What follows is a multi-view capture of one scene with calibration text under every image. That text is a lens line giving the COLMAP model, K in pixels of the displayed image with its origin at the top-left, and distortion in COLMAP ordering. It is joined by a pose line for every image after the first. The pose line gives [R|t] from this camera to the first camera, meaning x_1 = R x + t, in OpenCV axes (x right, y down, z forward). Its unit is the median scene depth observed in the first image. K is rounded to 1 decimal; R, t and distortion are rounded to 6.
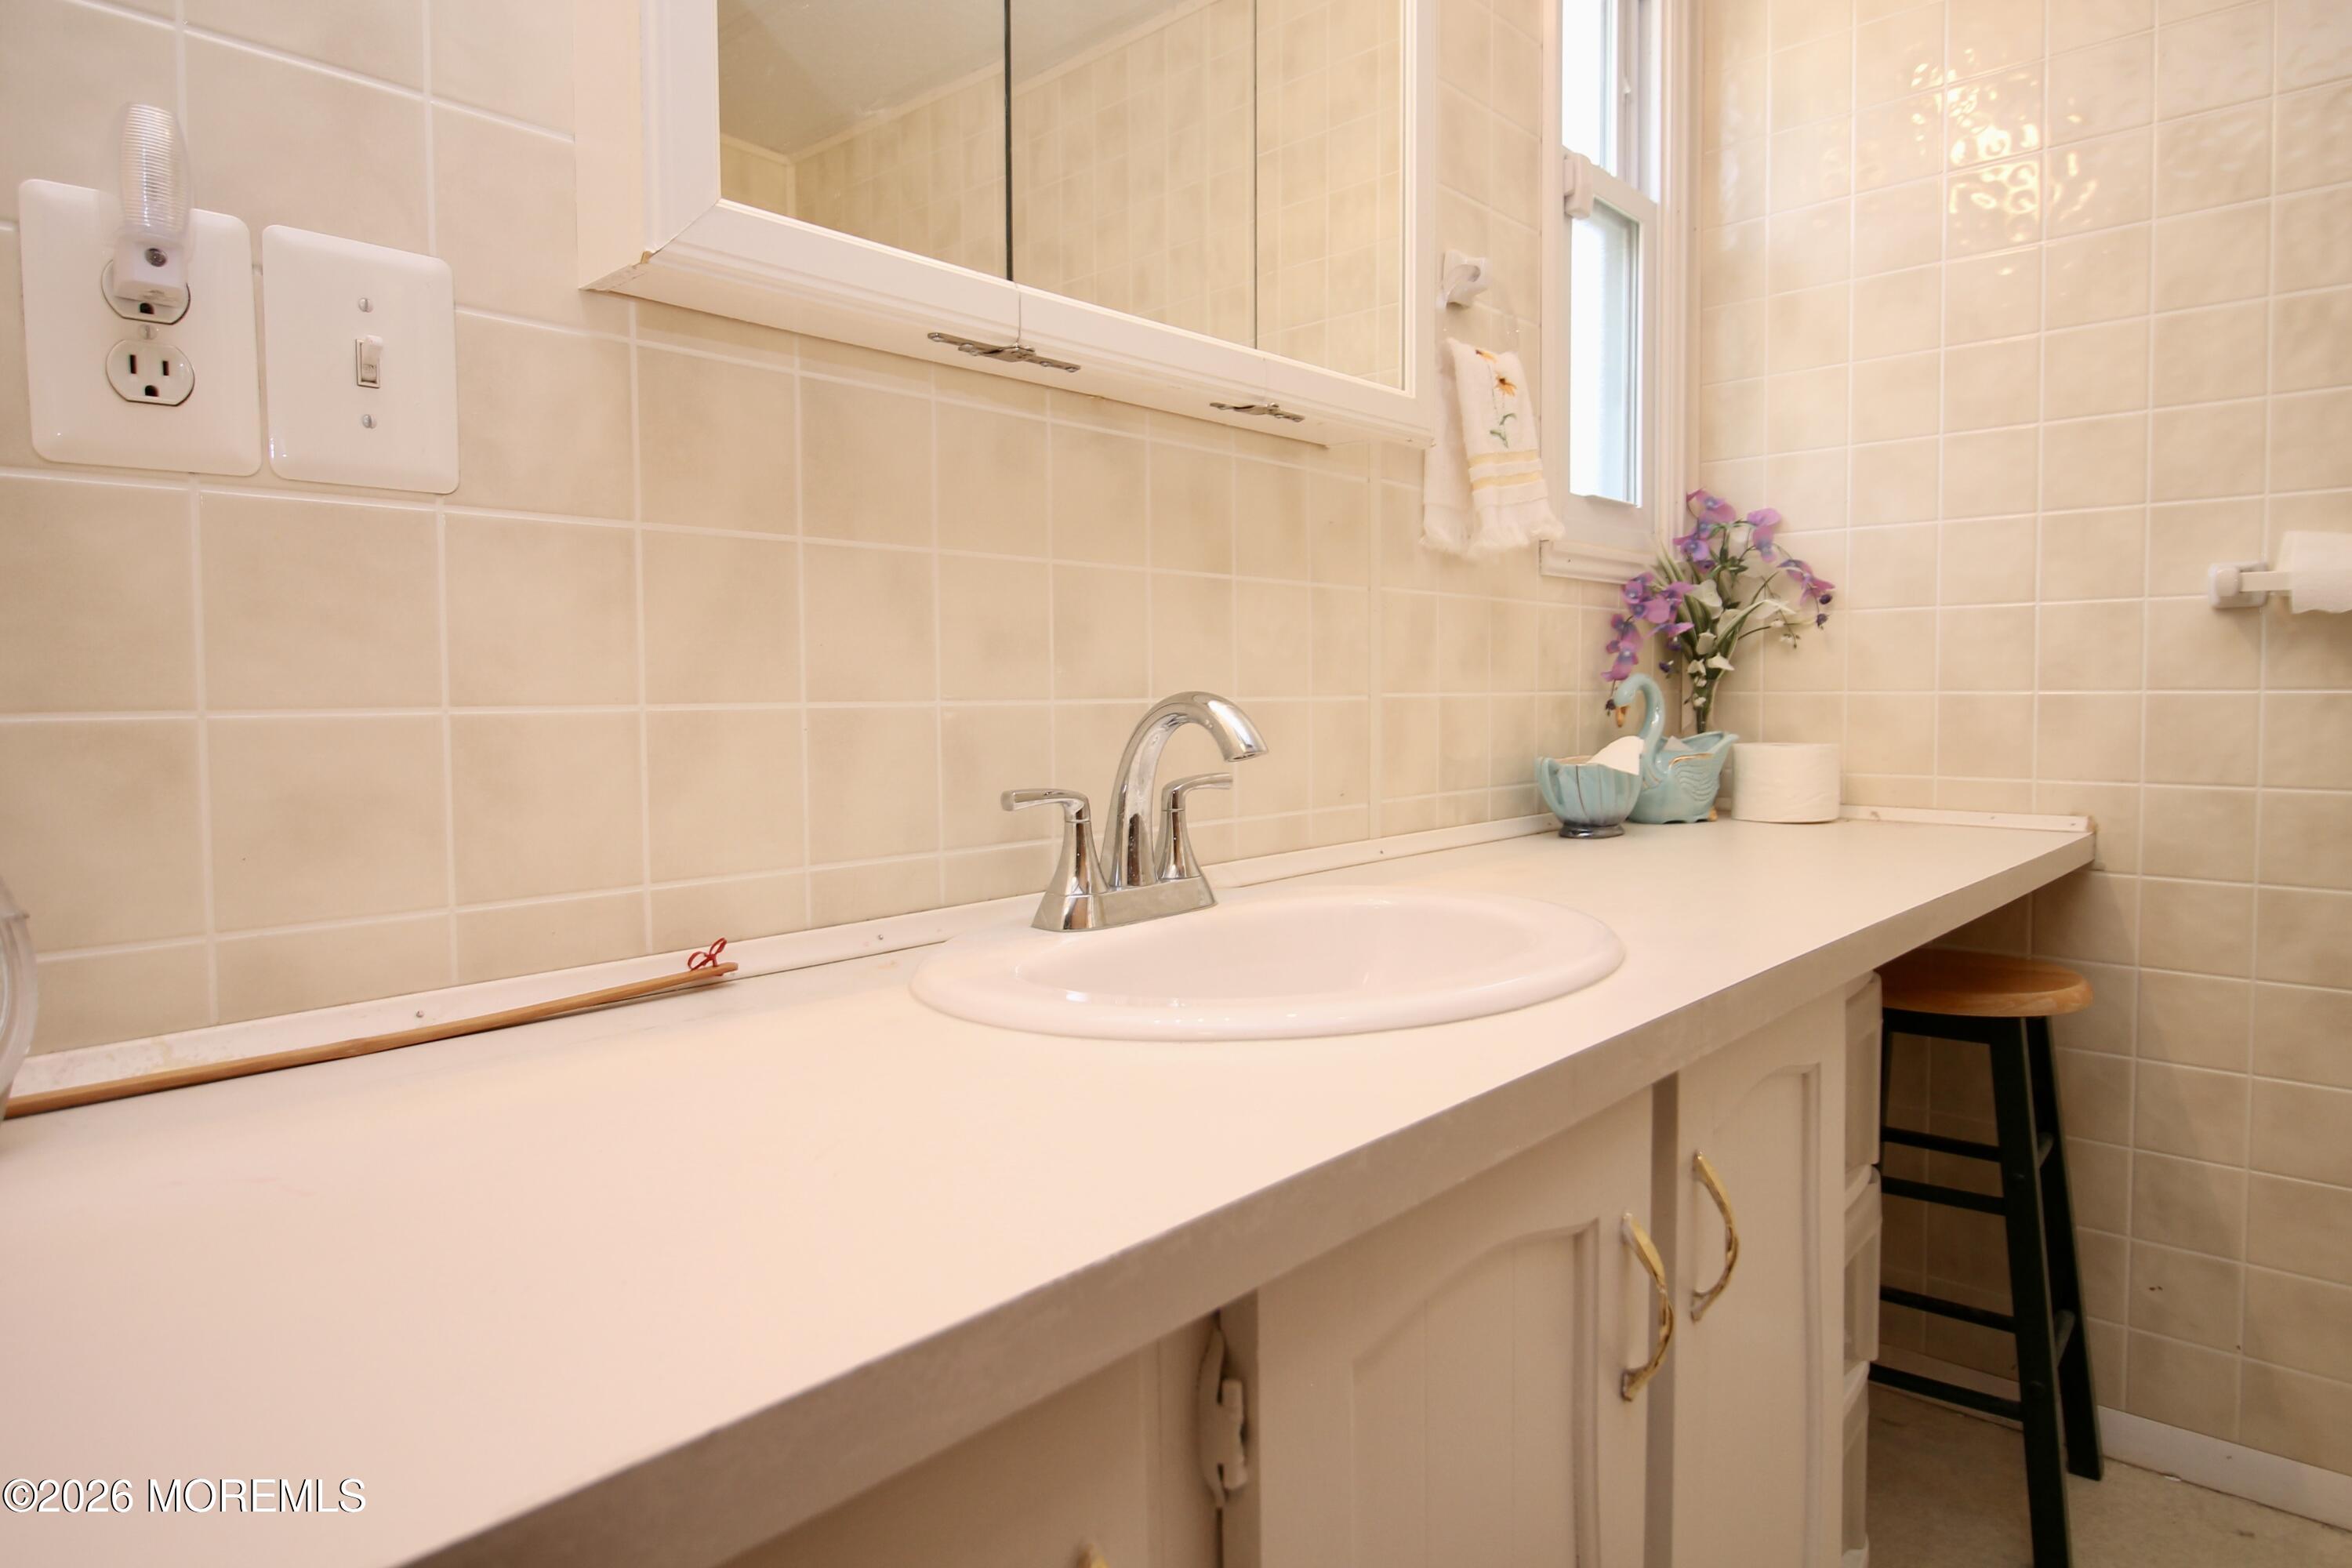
lens RADIAL K [[1380.3, 0, 1174.6], [0, 1380.3, 728.9], [0, 0, 1]] dist [-0.000020, -0.000413]
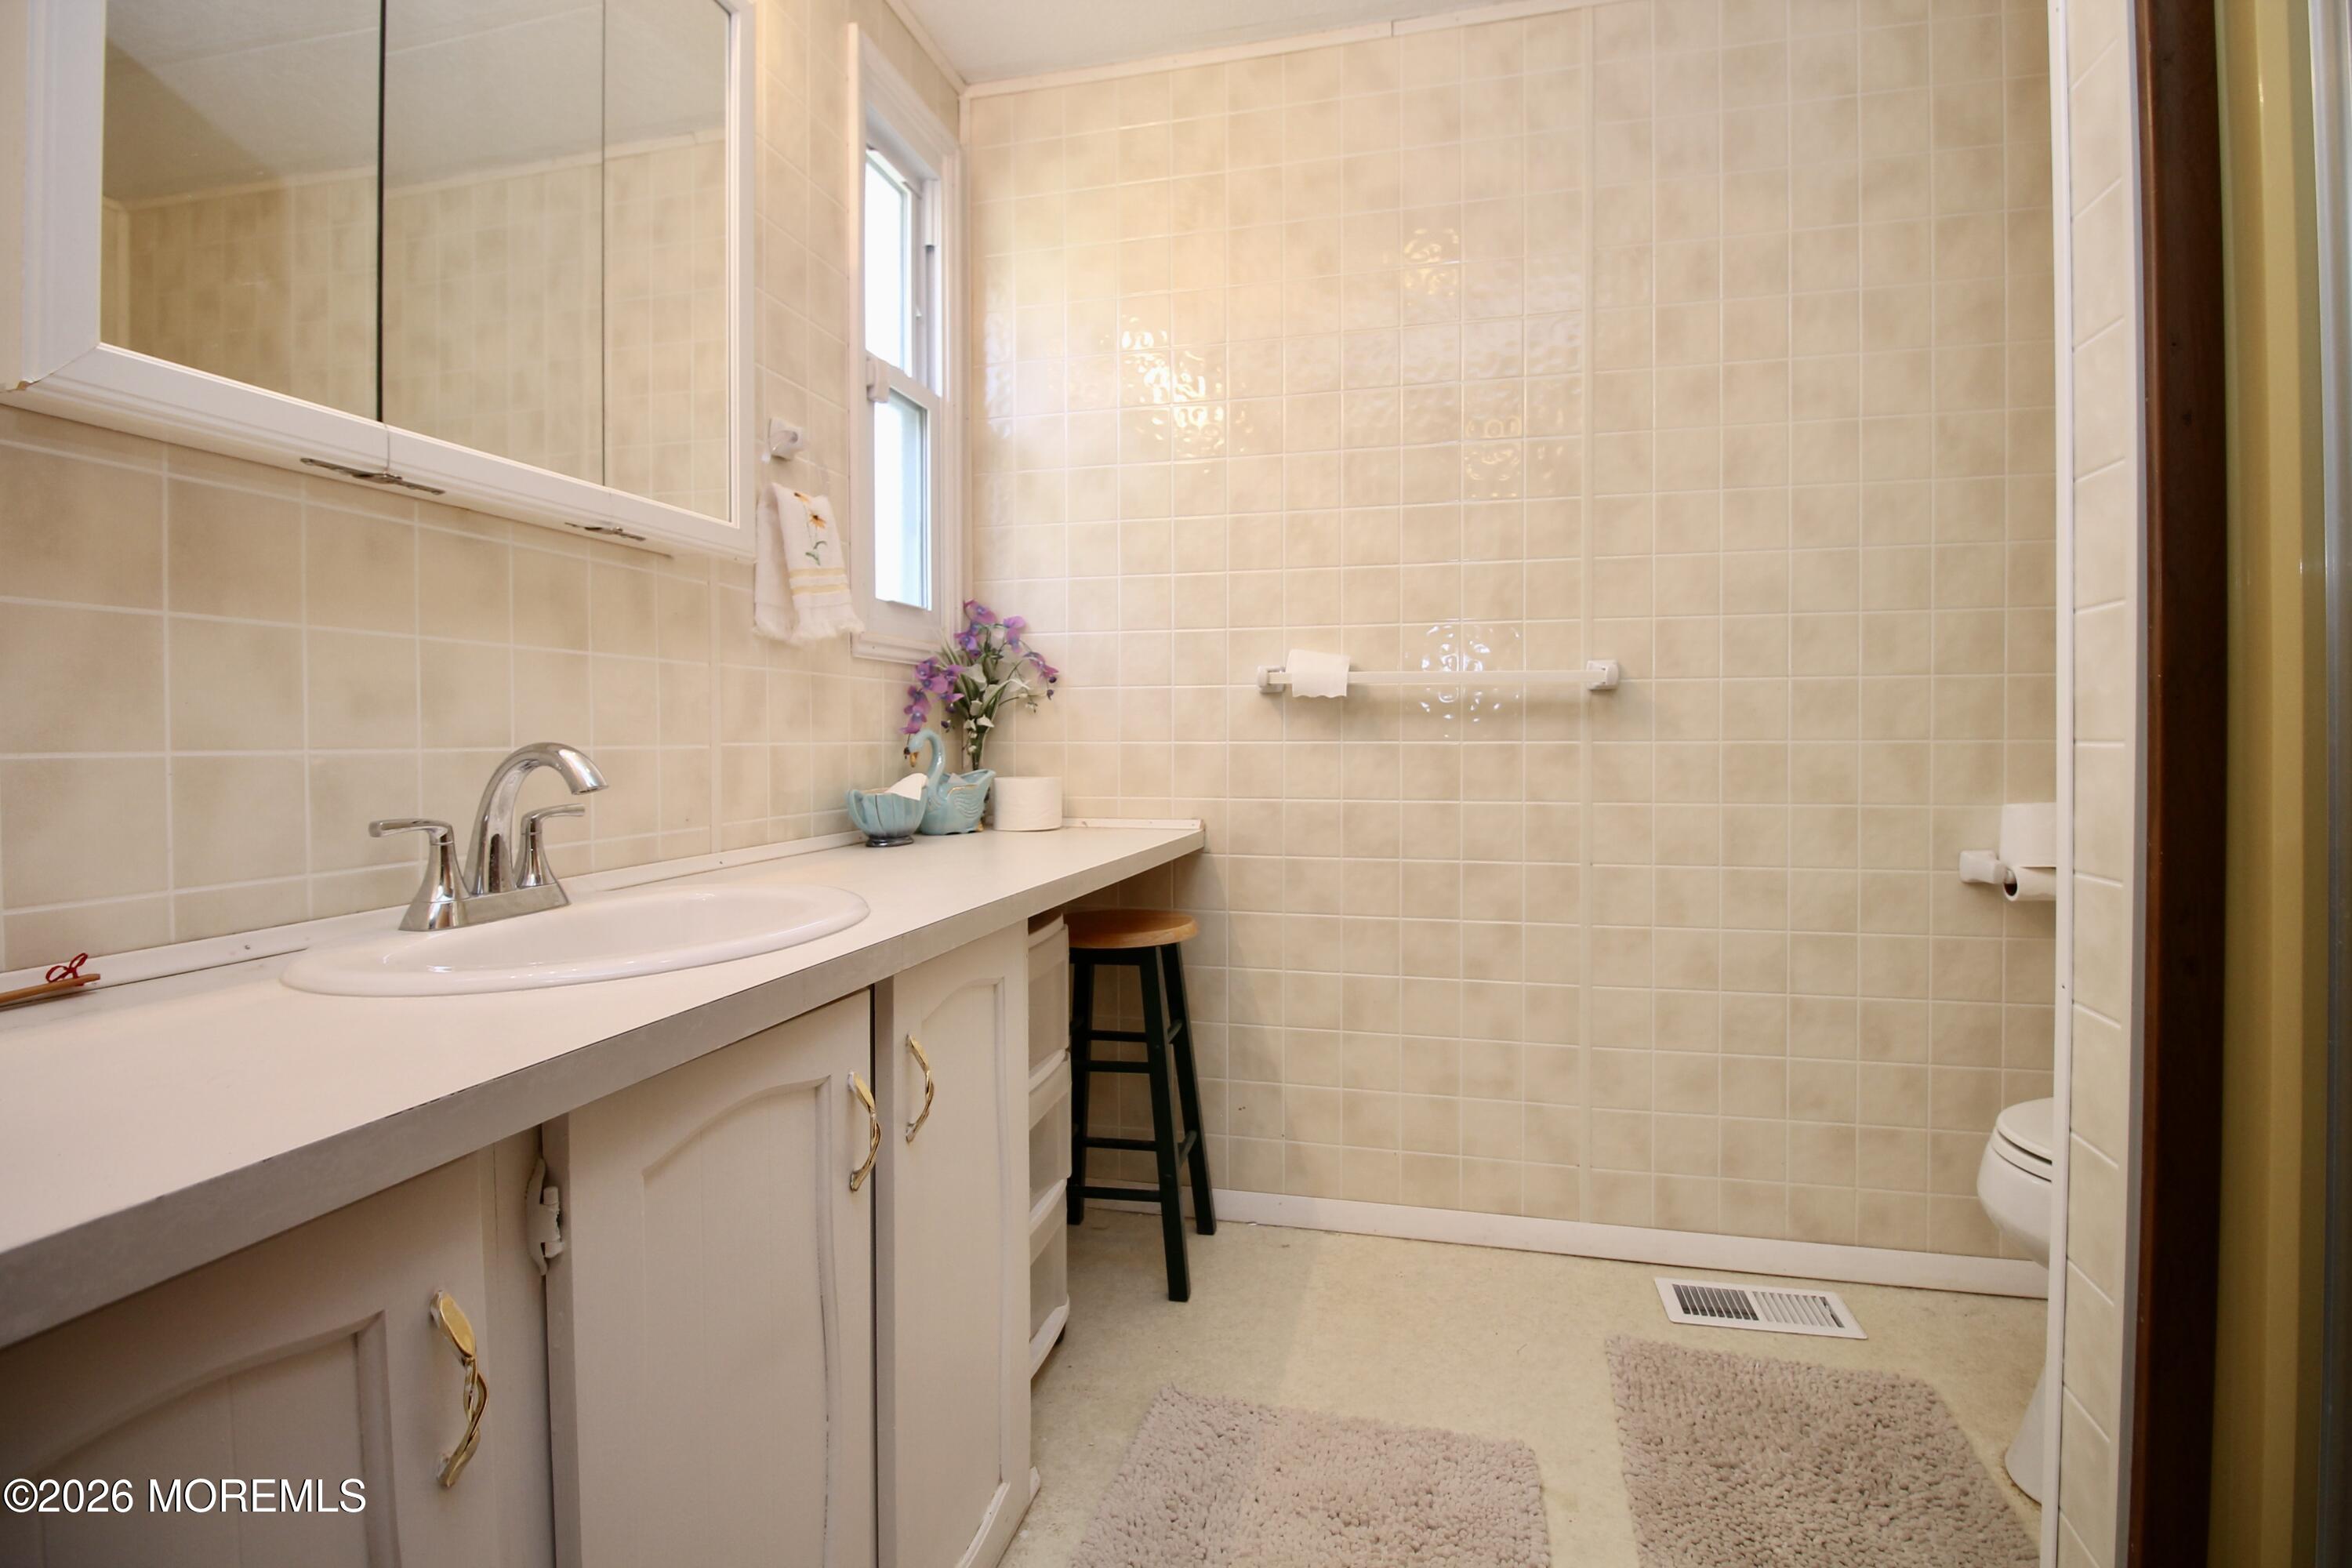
lens RADIAL K [[1103.8, 0, 1186.9], [0, 1103.8, 747.5], [0, 0, 1]] dist [0.002094, -0.014144]
pose [[0.870826, -0.000406, 0.491591, 0.017721], [0.010336, 0.999794, -0.017485, 0.001668], [-0.491483, 0.020308, 0.870650, -0.140851]]
